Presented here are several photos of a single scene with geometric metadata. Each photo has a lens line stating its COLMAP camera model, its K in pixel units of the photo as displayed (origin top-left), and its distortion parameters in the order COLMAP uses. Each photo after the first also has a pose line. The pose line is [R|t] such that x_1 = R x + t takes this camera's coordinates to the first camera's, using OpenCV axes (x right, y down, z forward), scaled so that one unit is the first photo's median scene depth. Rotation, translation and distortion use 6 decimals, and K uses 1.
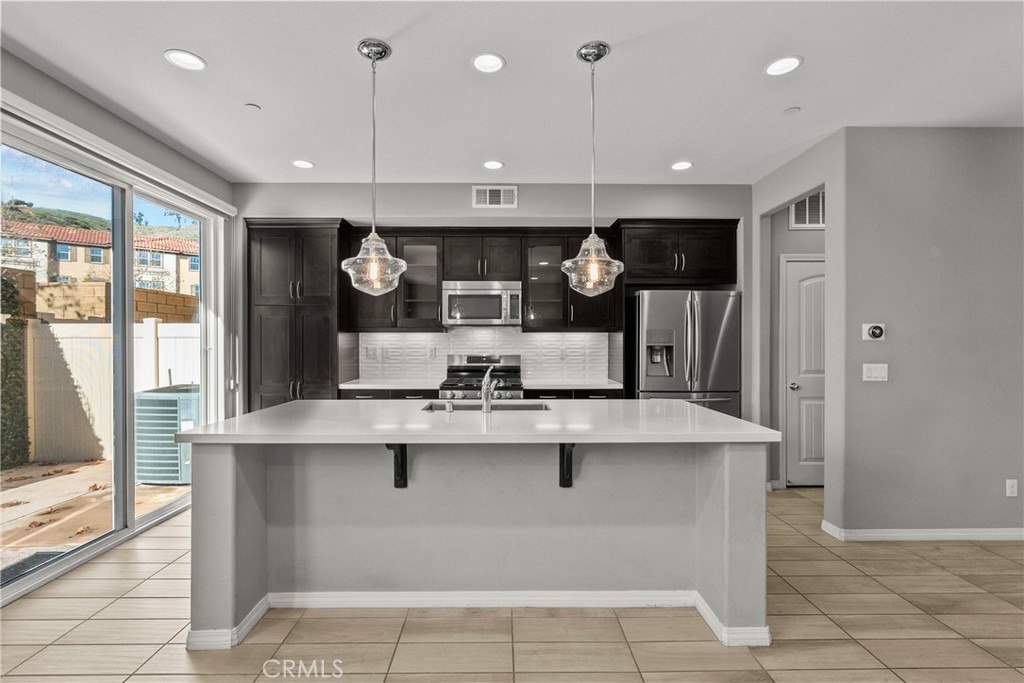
lens RADIAL K [[466.1, 0, 507.9], [0, 466.1, 342.9], [0, 0, 1]] dist [-0.002388, 0.000533]
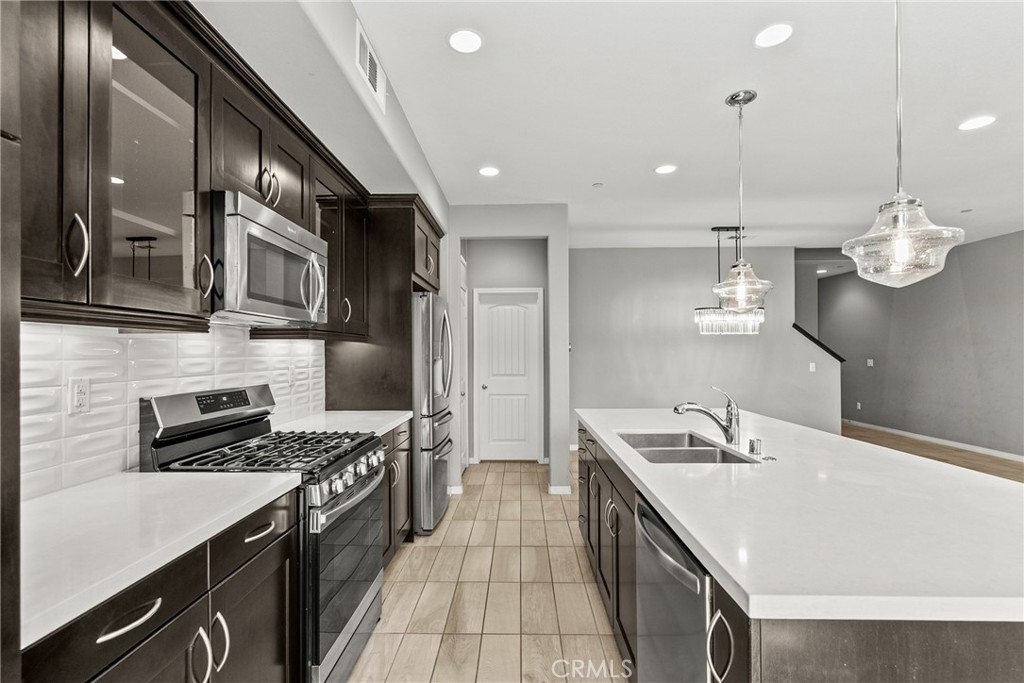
lens RADIAL K [[468.6, 0, 508.8], [0, 468.6, 349.4], [0, 0, 1]] dist [-0.003735, 0.000280]
pose [[0.034720, 0.006807, 0.999374, -0.534585], [0.007671, 0.999946, -0.007078, -0.005789], [-0.999368, 0.007912, 0.034666, 0.843313]]
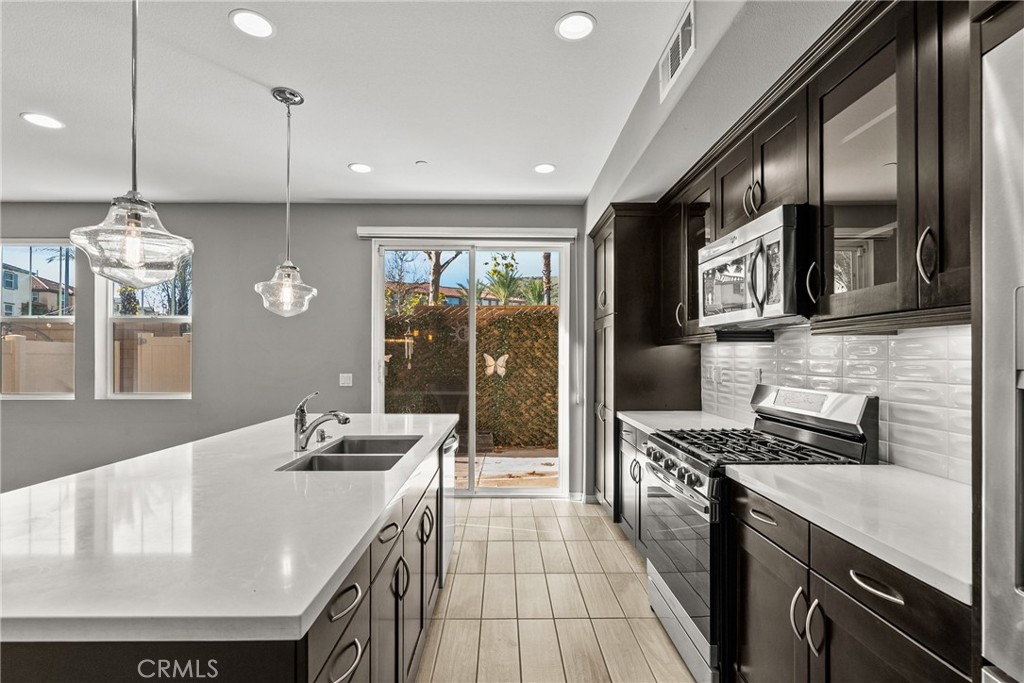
lens RADIAL K [[467.9, 0, 510.4], [0, 467.9, 355.4], [0, 0, 1]] dist [-0.002919, -0.000173]
pose [[0.005466, -0.001765, -0.999984, 0.452738], [-0.001960, 0.999997, -0.001776, -0.005289], [0.999983, 0.001970, 0.005462, 0.838673]]
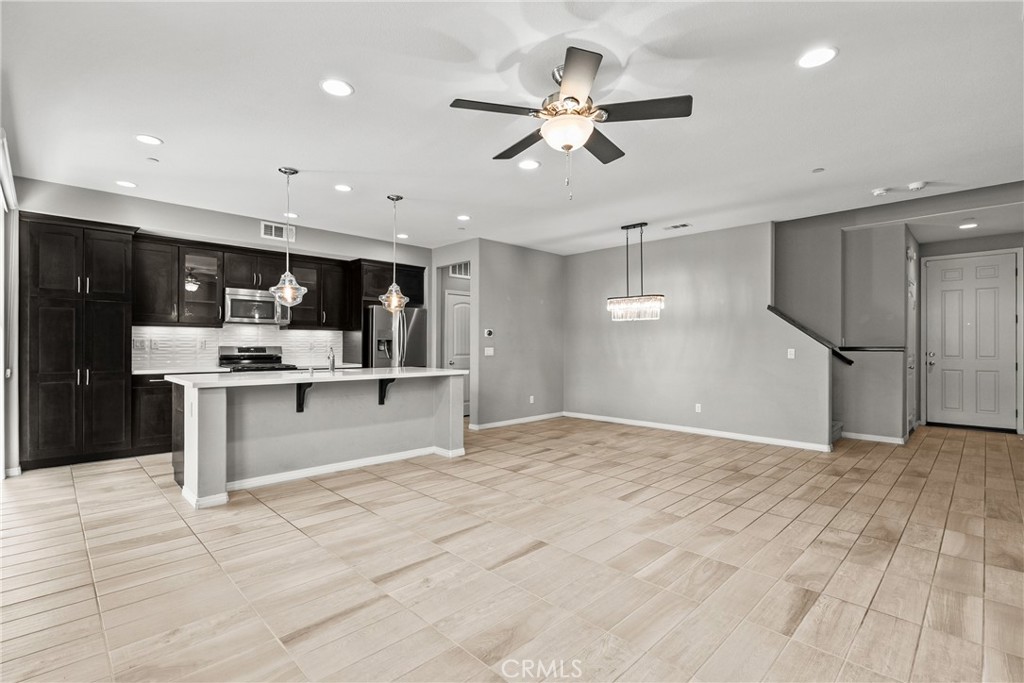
lens RADIAL K [[472.0, 0, 508.3], [0, 472.0, 344.3], [0, 0, 1]] dist [-0.001337, 0.000300]
pose [[0.721134, 0.004014, 0.692784, -0.513588], [-0.001541, 0.999990, -0.004190, 0.028808], [-0.692794, 0.001954, 0.721133, -0.498524]]
